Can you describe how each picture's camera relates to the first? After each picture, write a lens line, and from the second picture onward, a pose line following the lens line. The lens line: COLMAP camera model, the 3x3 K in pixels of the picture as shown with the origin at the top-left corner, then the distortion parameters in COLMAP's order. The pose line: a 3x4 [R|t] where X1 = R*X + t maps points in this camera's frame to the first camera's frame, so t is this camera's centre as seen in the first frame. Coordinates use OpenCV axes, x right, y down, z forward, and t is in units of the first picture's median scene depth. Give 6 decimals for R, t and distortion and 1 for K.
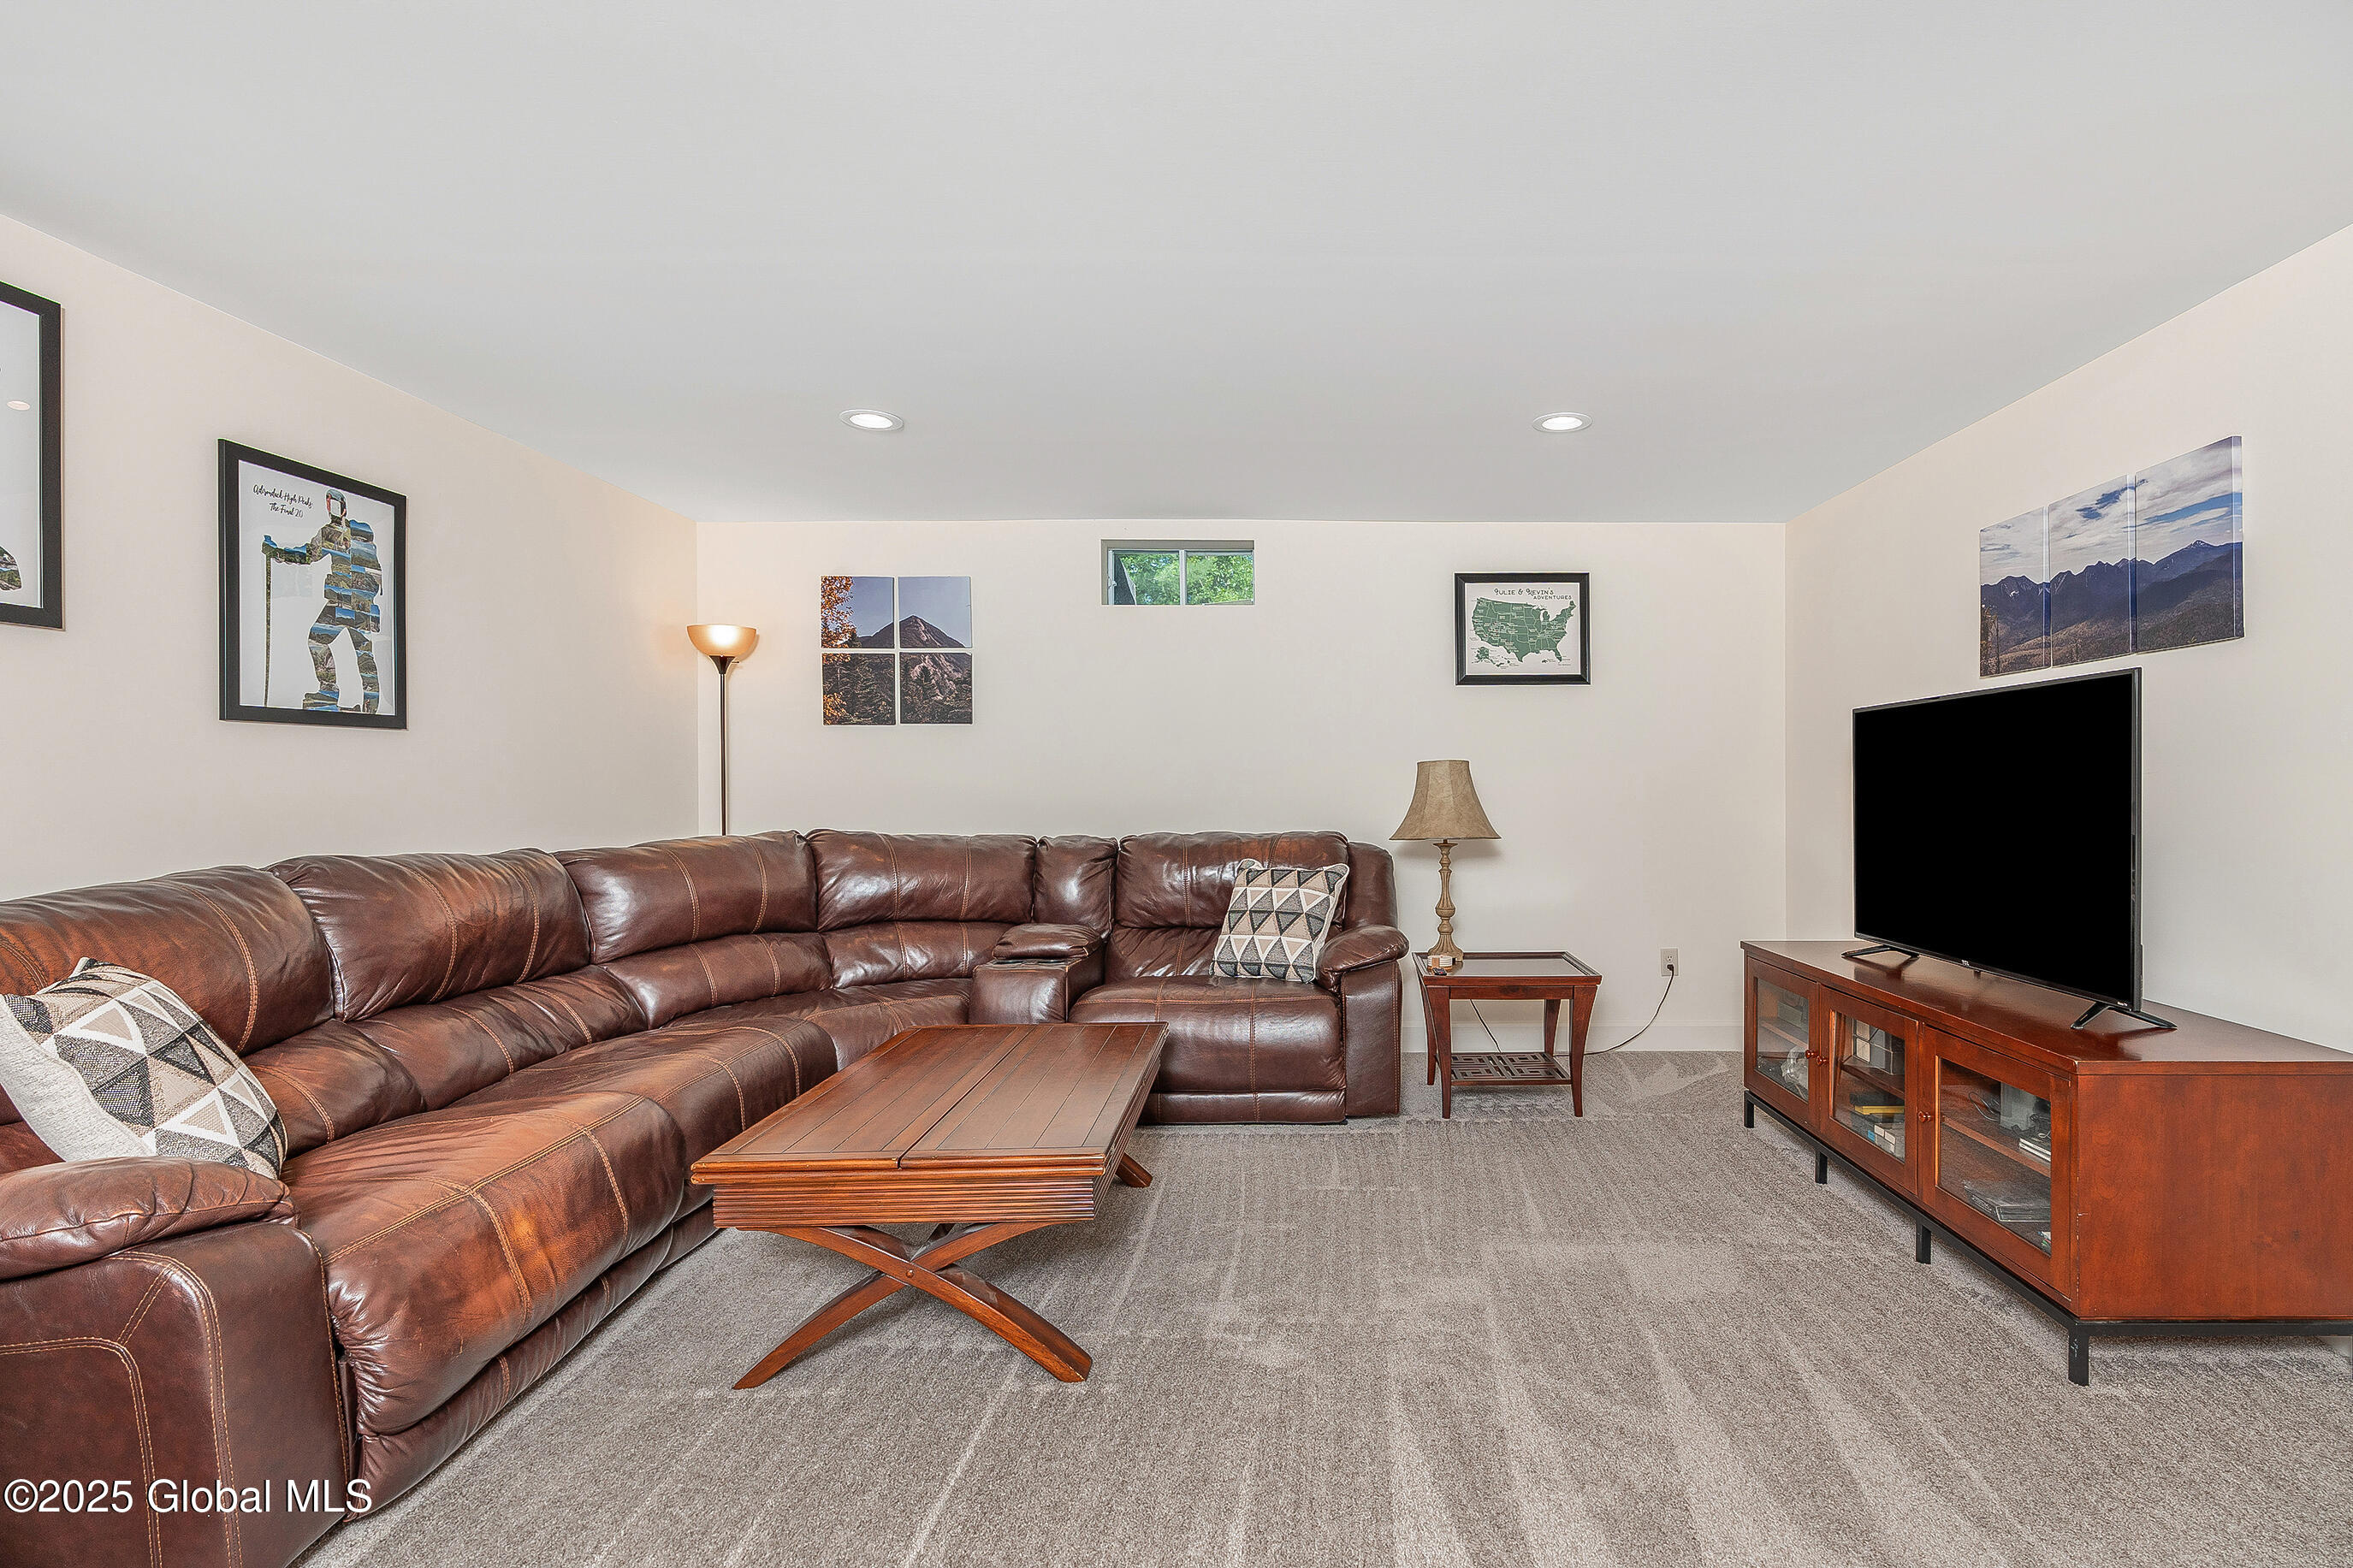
lens RADIAL K [[1092.5, 0, 1176.5], [0, 1092.5, 784.0], [0, 0, 1]] dist [-0.001132, 0.000039]
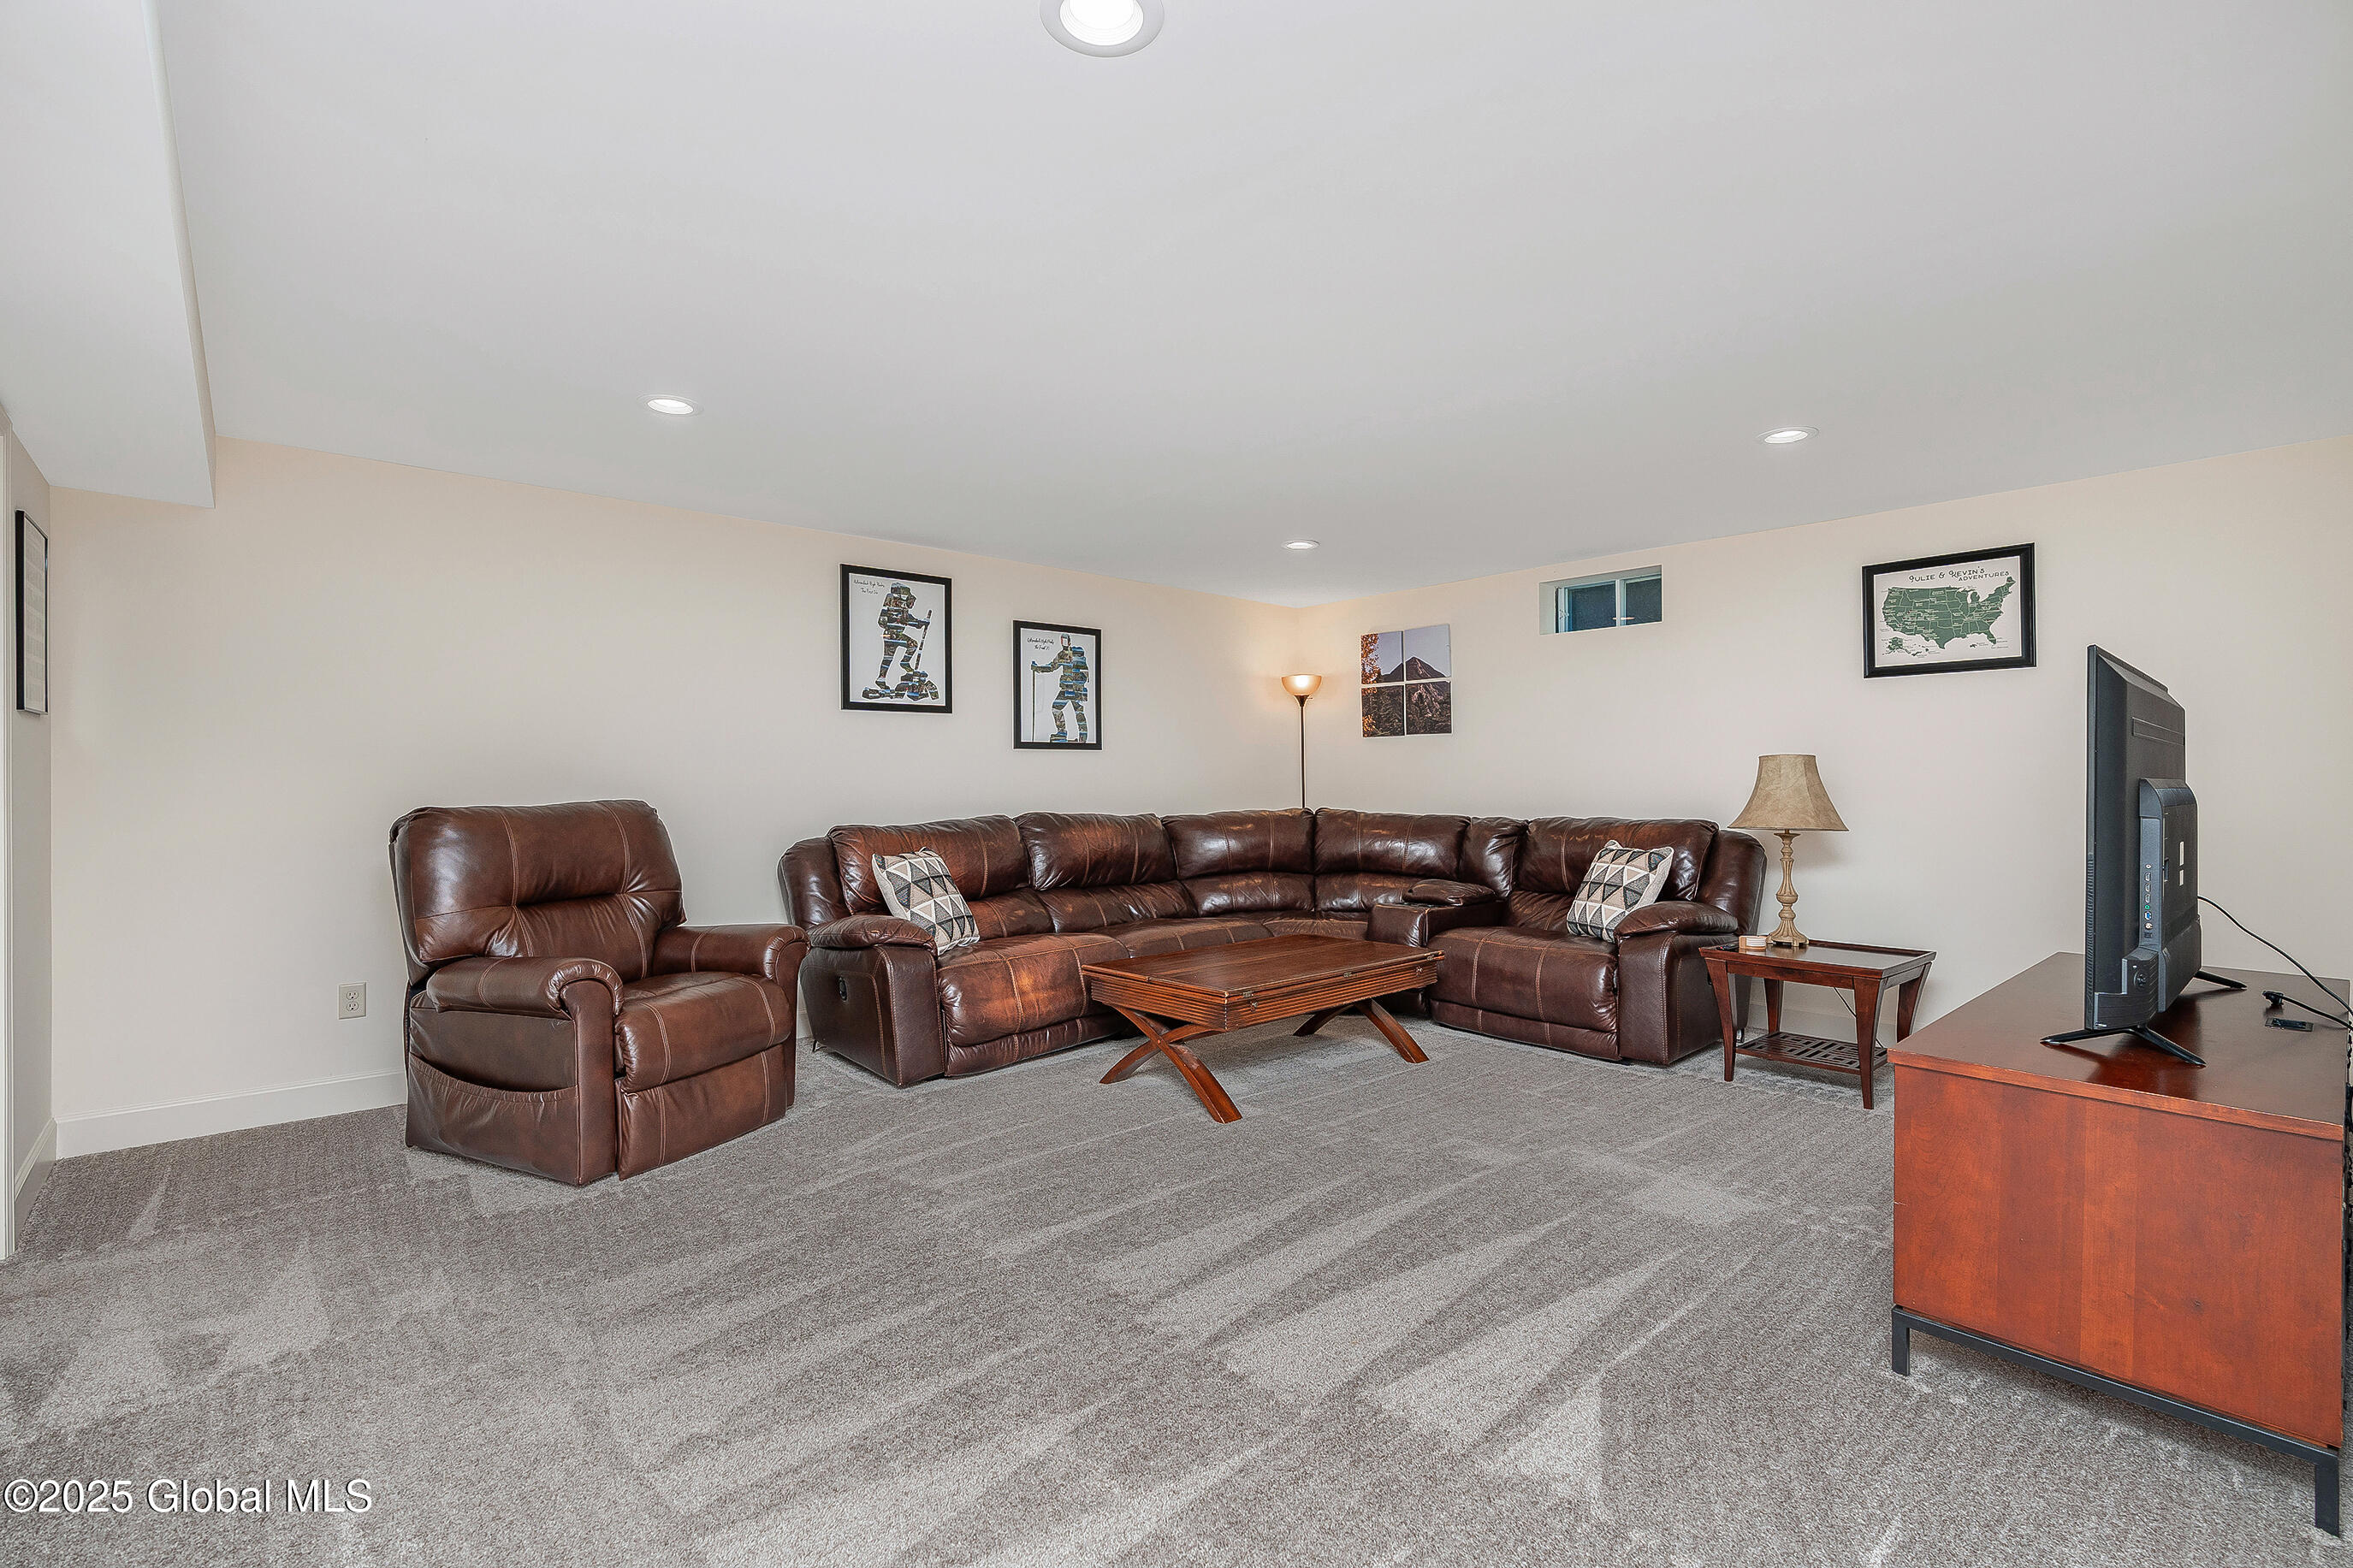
lens RADIAL K [[891.4, 0, 1176.5], [0, 891.4, 784.0], [0, 0, 1]] dist [-0.001706, -0.000013]
pose [[0.707614, 0.003998, -0.706588, 0.508120], [0.000616, 0.999980, 0.006276, 0.000863], [0.706599, -0.004876, 0.707597, -0.027210]]
